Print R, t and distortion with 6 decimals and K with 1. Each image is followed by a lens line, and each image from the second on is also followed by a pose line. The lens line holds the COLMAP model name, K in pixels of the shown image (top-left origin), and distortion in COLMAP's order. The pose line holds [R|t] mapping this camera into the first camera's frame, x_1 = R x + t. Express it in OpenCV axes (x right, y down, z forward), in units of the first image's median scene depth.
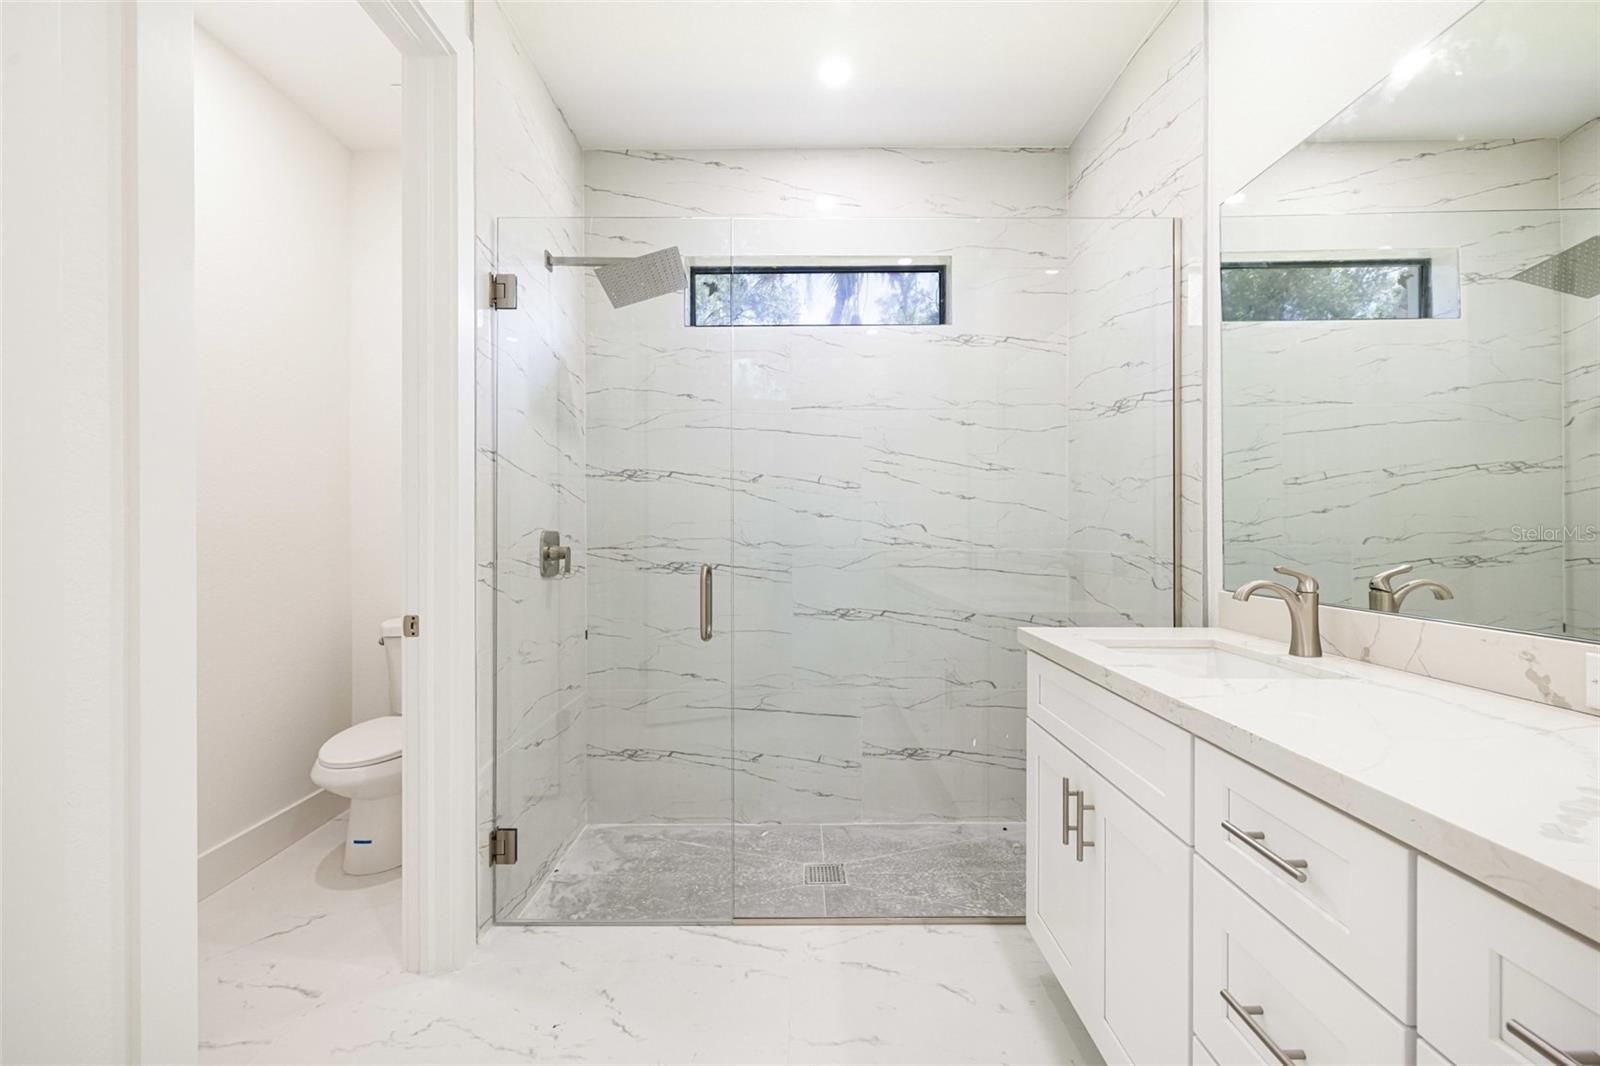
lens RADIAL K [[670.7, 0, 795.6], [0, 670.7, 530.9], [0, 0, 1]] dist [-0.000219, -0.000981]
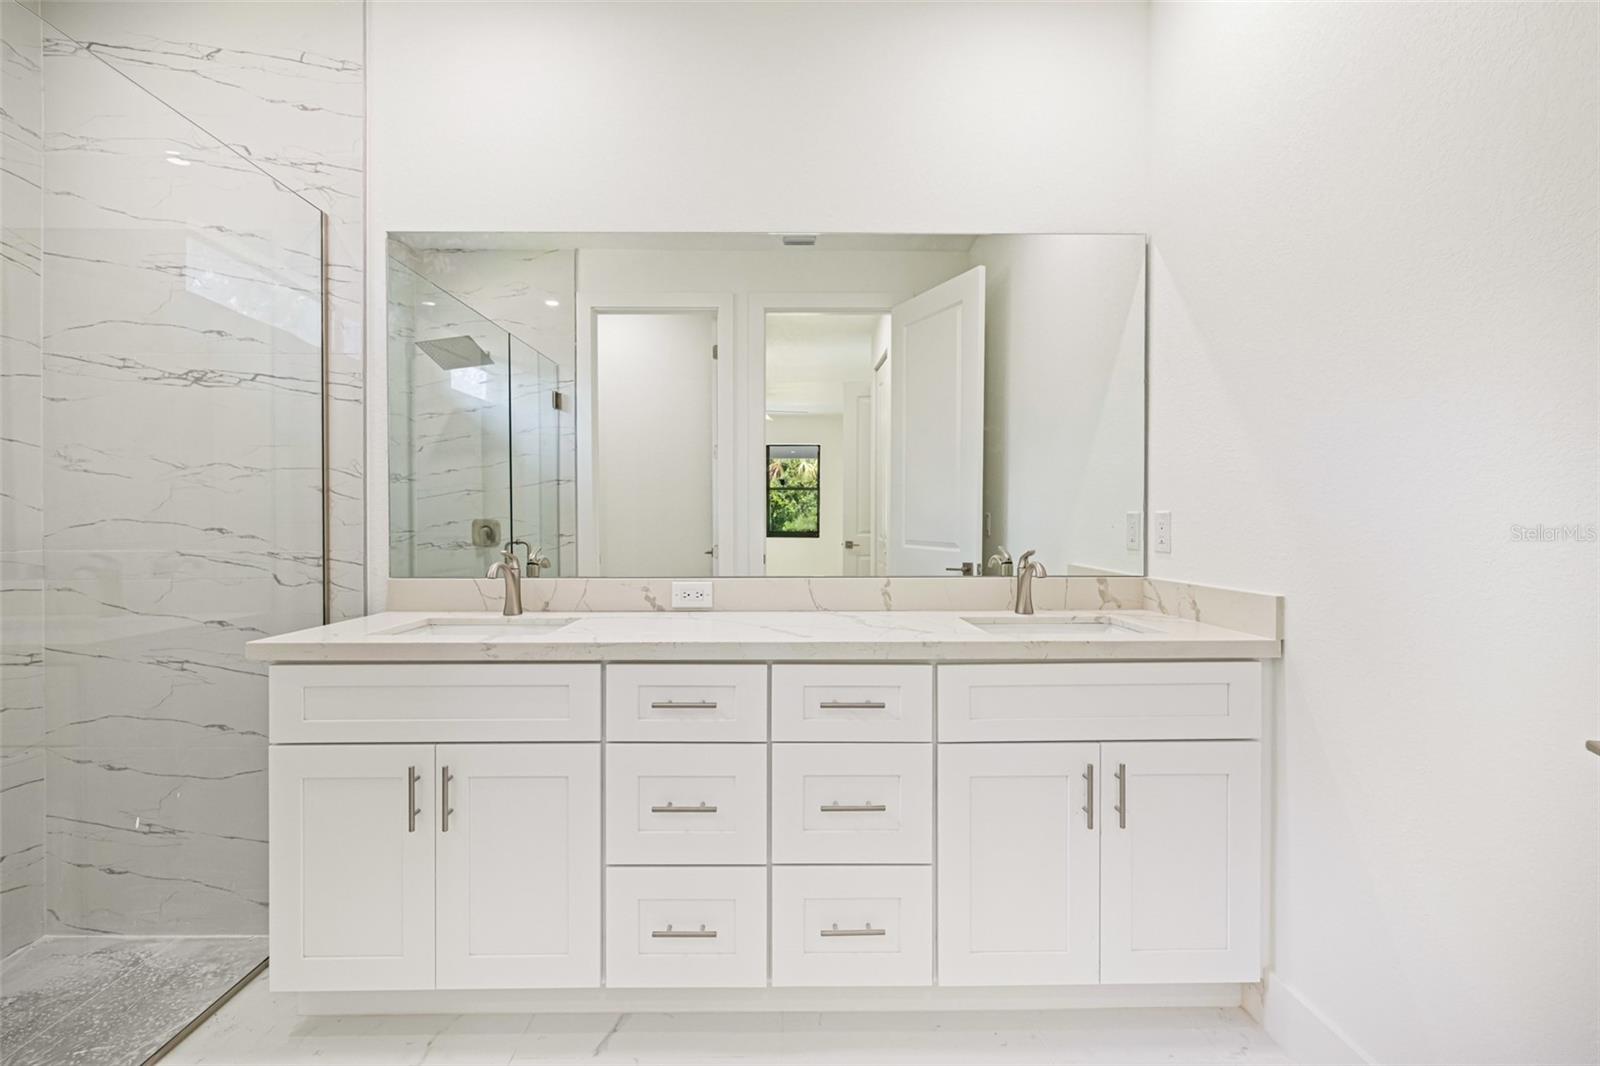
lens RADIAL K [[670.7, 0, 796.2], [0, 670.7, 532.0], [0, 0, 1]] dist [-0.000219, -0.000981]
pose [[-0.024069, -0.010232, 0.999658, -0.481776], [-0.000760, 0.999948, 0.010216, 0.000327], [-0.999710, -0.000513, -0.024076, 0.334623]]
